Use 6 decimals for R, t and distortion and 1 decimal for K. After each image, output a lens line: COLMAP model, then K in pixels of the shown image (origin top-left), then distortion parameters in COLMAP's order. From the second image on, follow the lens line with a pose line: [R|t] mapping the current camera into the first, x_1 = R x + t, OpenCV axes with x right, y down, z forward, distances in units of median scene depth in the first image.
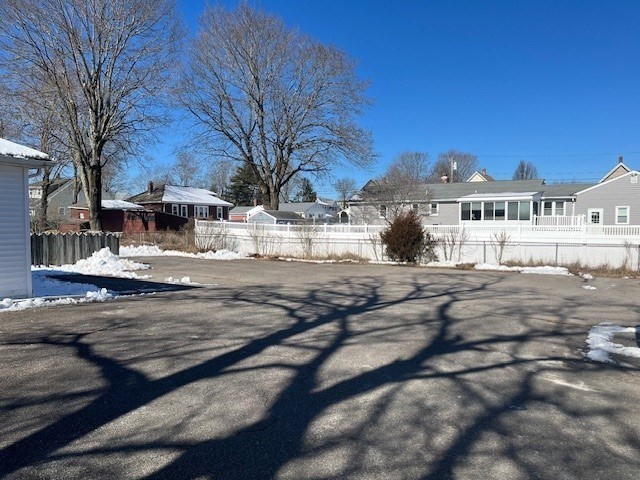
lens RADIAL K [[477.2, 0, 320.0], [0, 477.2, 240.0], [0, 0, 1]] dist [0.070038, -0.086140]
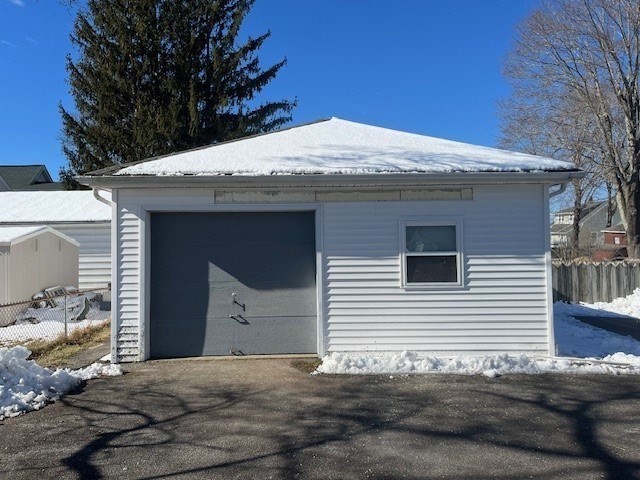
lens RADIAL K [[477.2, 0, 320.0], [0, 477.2, 240.0], [0, 0, 1]] dist [0.070038, -0.086140]
pose [[0.534826, -0.026183, -0.844556, -0.048480], [-0.016708, 0.998997, -0.041551, -0.007595], [0.844797, 0.036333, 0.533852, 0.091567]]
